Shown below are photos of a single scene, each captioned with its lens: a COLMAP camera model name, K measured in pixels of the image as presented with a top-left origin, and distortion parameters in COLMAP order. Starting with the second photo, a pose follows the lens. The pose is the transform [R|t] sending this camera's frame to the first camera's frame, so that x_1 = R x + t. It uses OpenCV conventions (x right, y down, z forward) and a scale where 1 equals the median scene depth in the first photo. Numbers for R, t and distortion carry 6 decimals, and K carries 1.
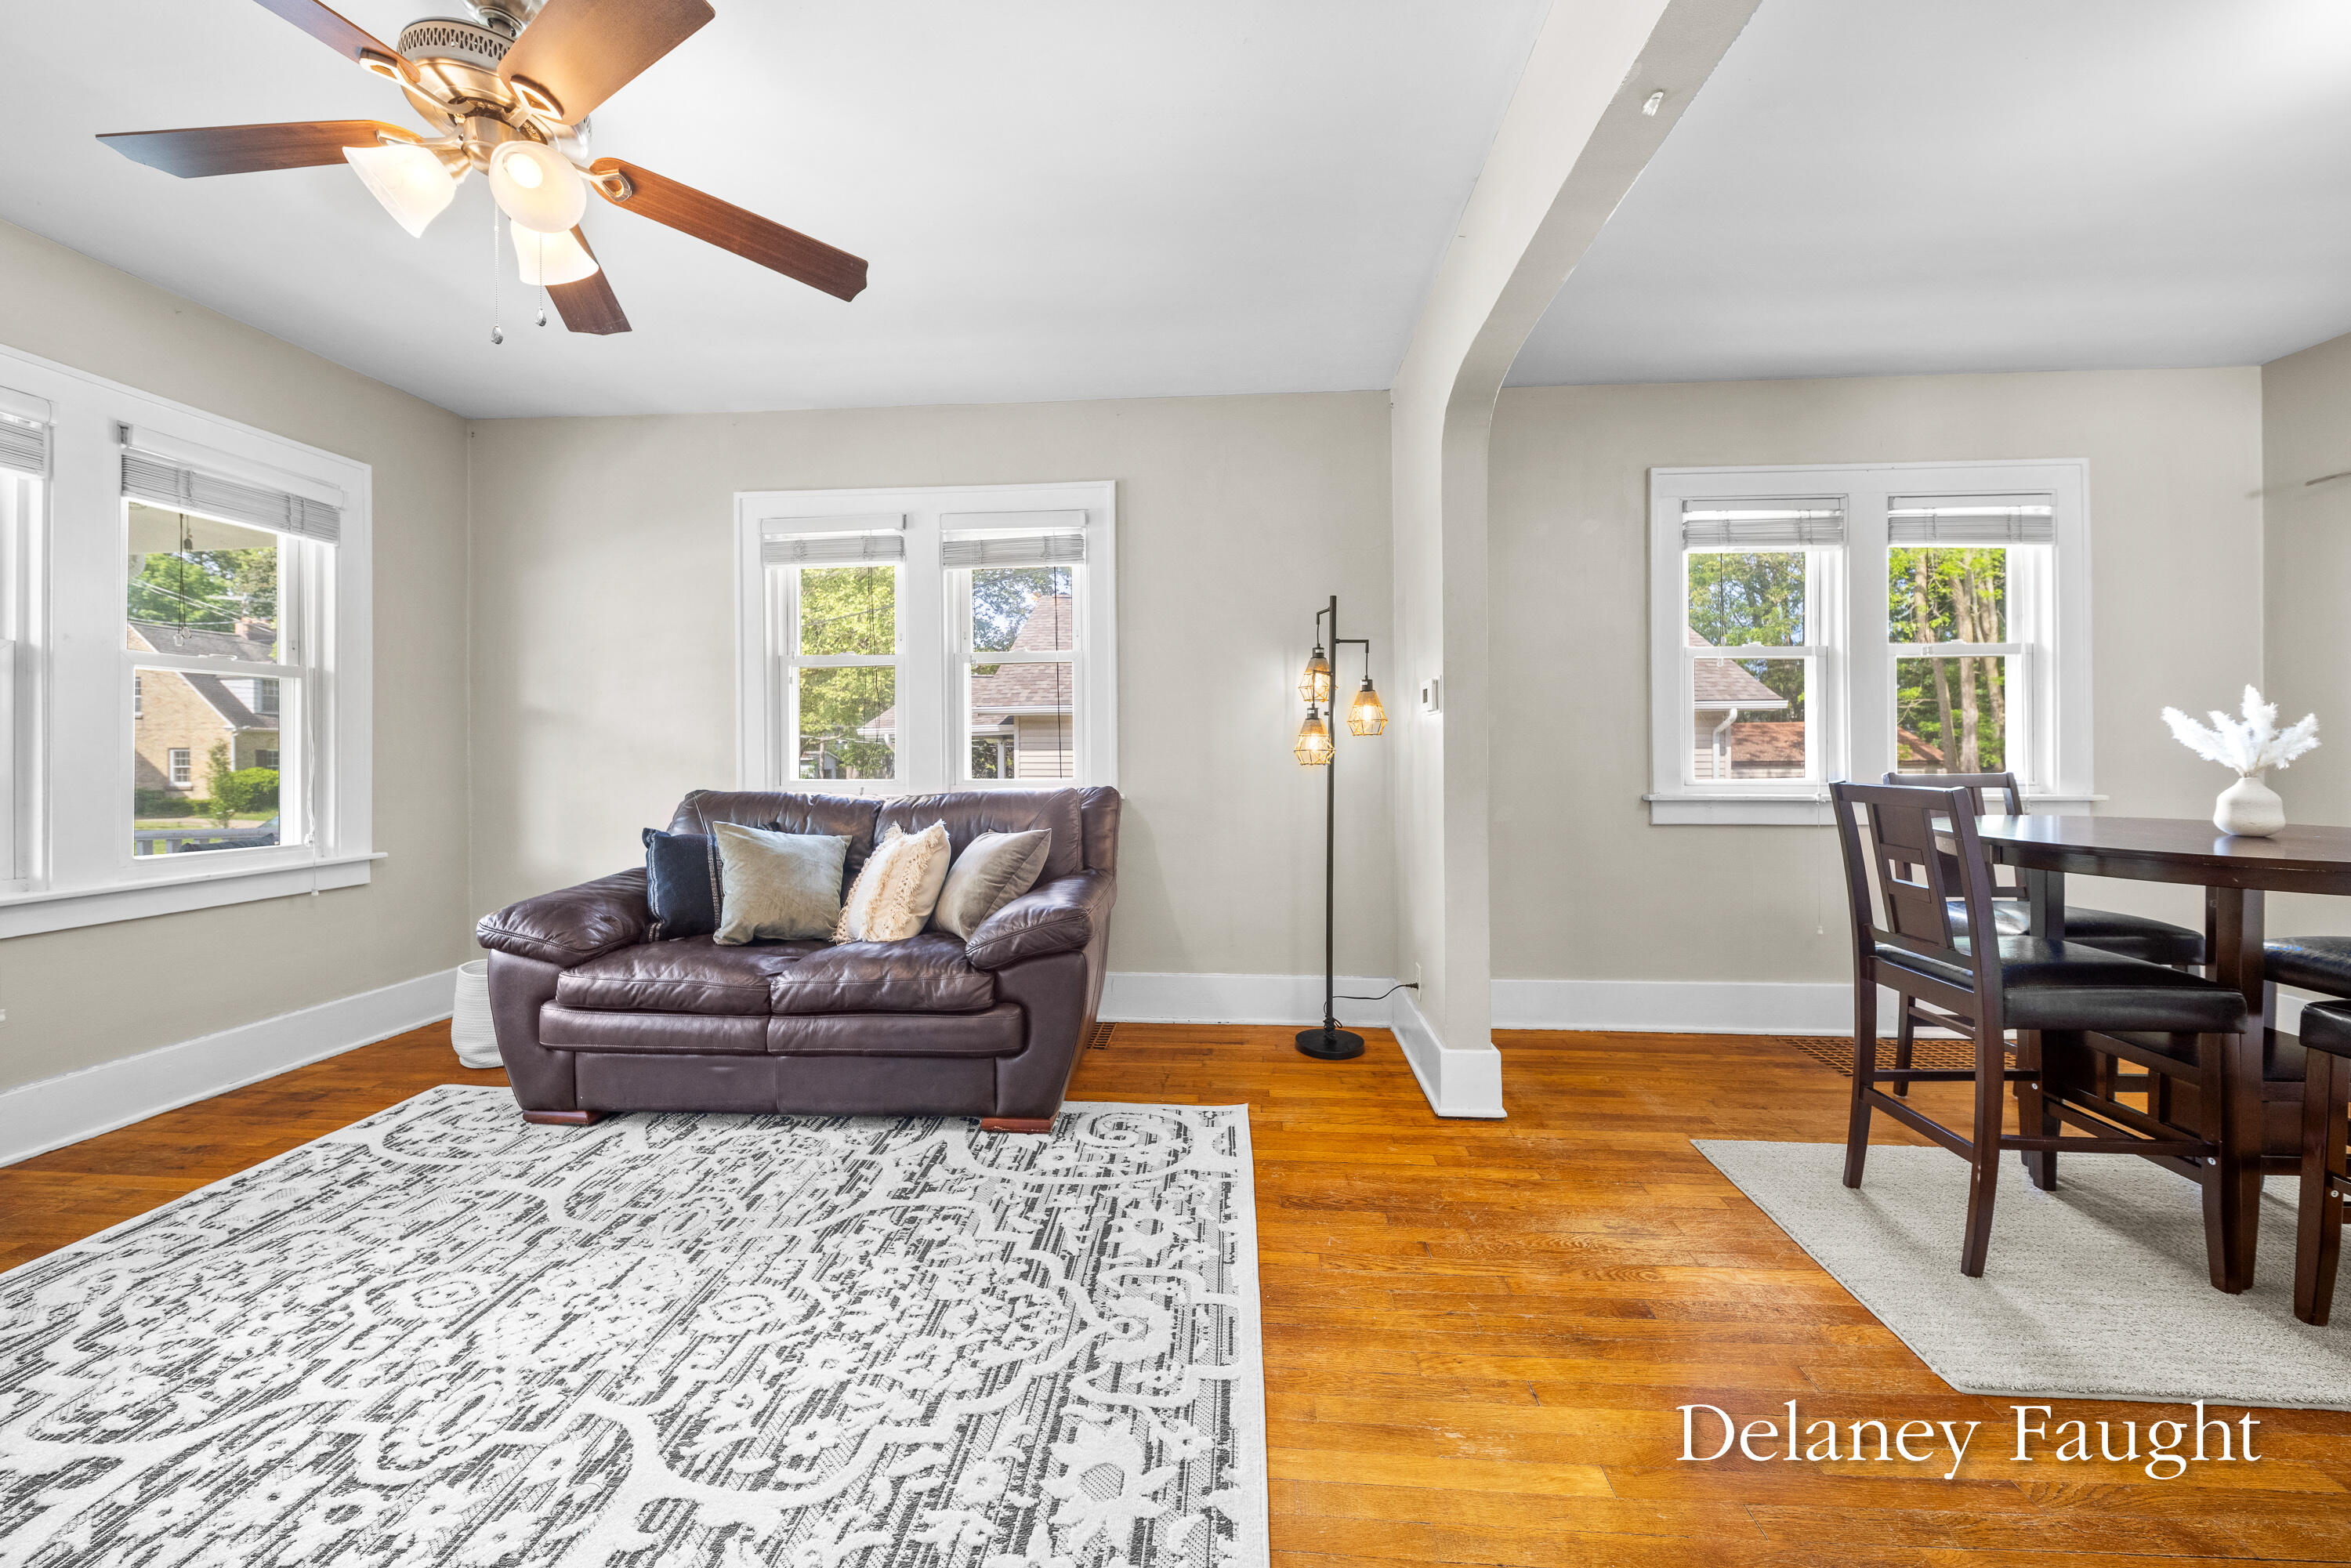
lens RADIAL K [[840.5, 0, 1187.5], [0, 840.5, 754.1], [0, 0, 1]] dist [-0.002575, -0.000943]
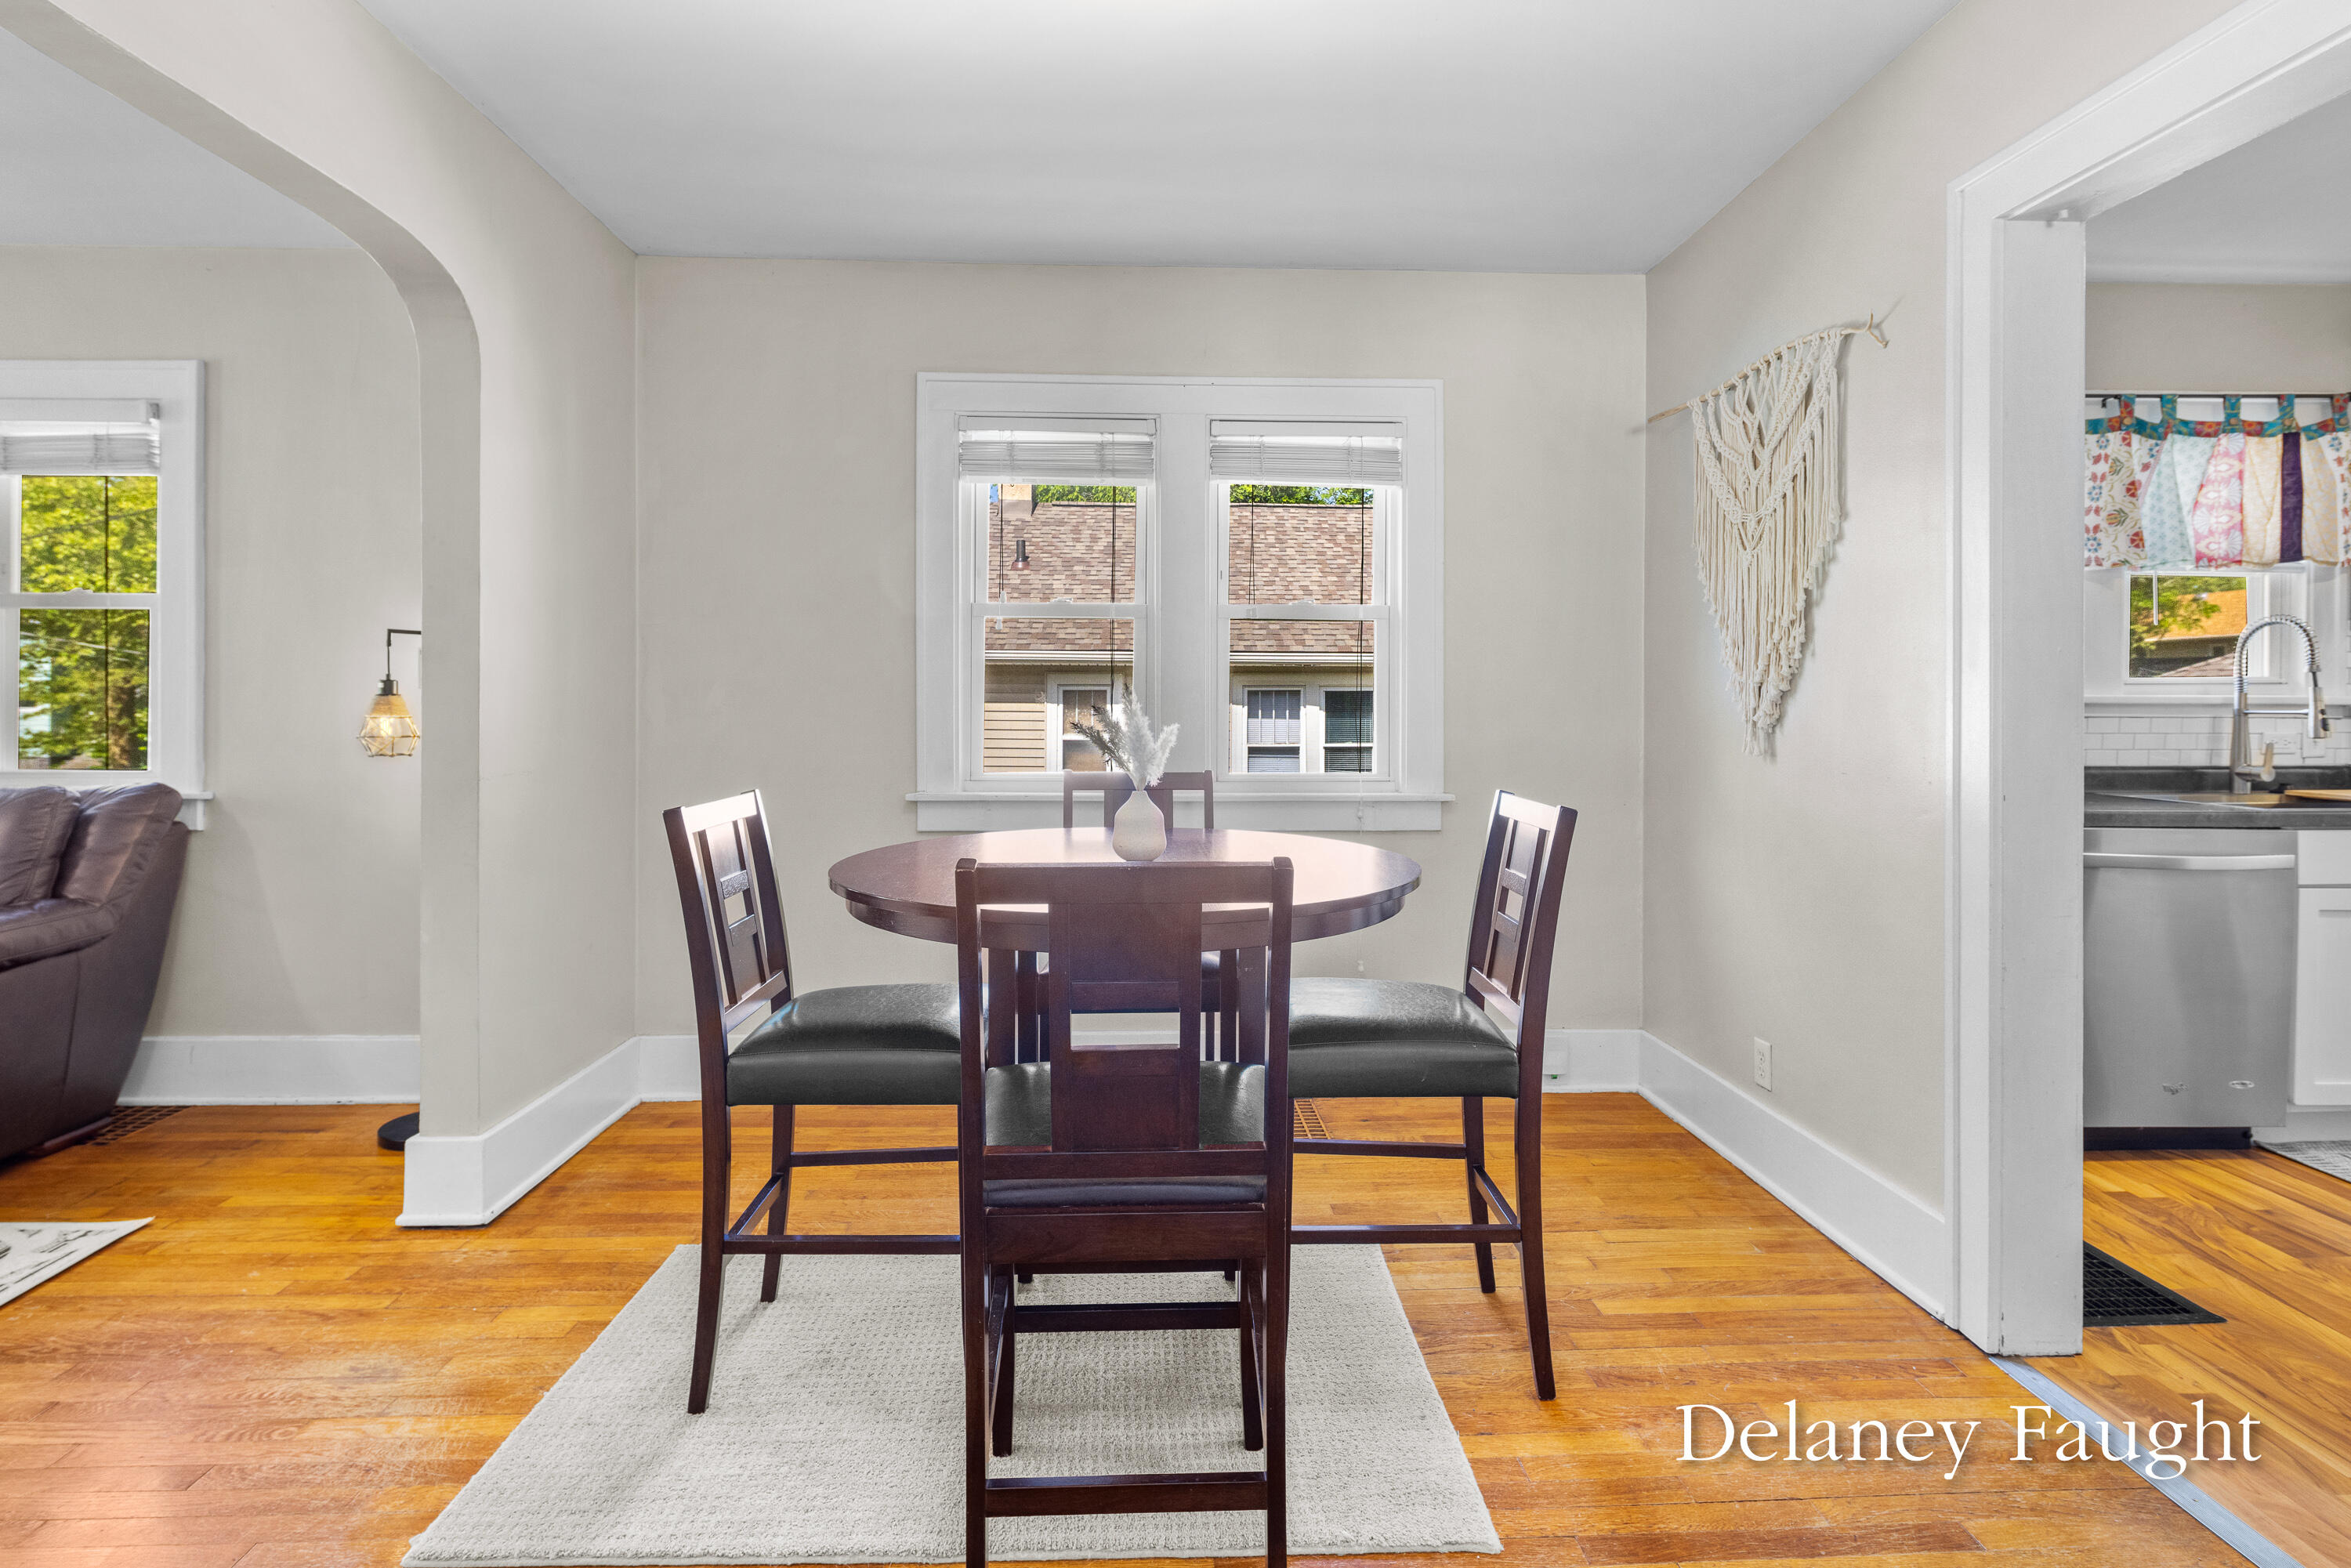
lens RADIAL K [[1152.6, 0, 1183.9], [0, 1152.6, 713.1], [0, 0, 1]] dist [0.006365, -0.005220]
pose [[0.994652, 0.007372, 0.103022, 1.072725], [-0.007465, 0.999972, 0.000516, -0.044413], [-0.103015, -0.001282, 0.994679, -0.128139]]
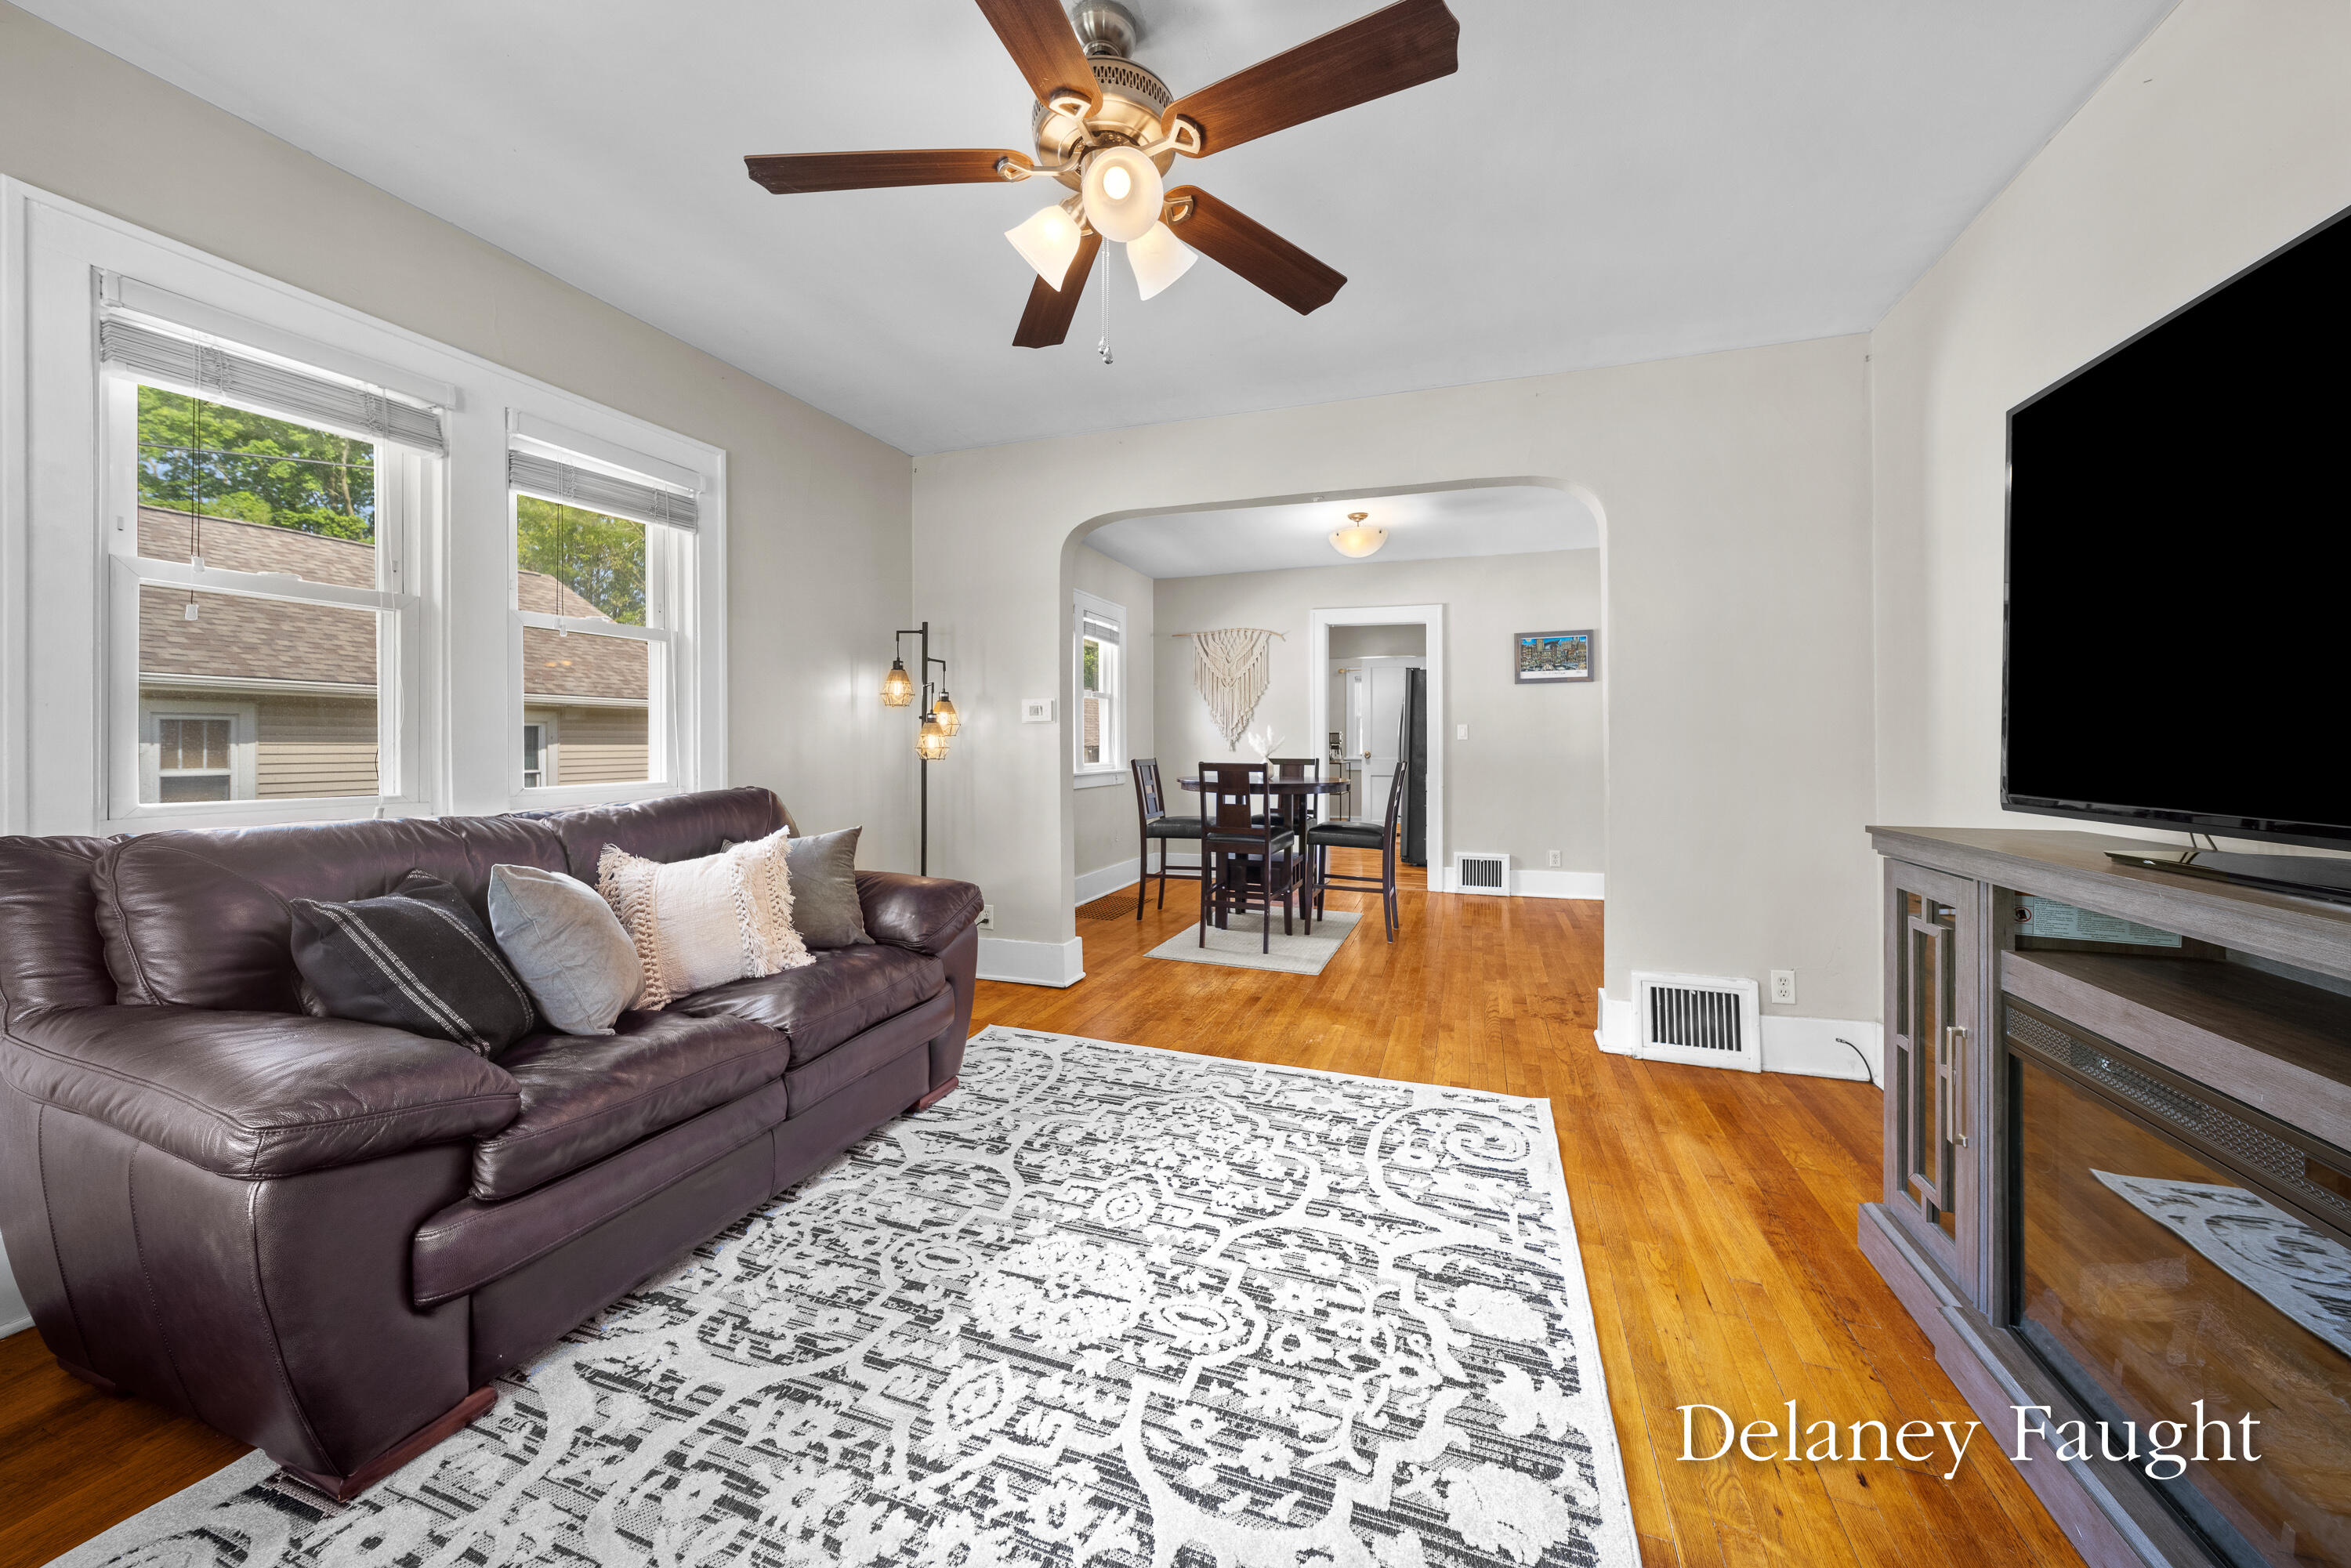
lens RADIAL K [[840.5, 0, 1190.5], [0, 840.5, 739.0], [0, 0, 1]] dist [-0.002575, -0.000943]
pose [[0.259234, 0.013581, 0.965719, -1.324477], [0.002322, 0.999889, -0.014685, 0.006094], [-0.965812, 0.006049, 0.259174, 0.466499]]
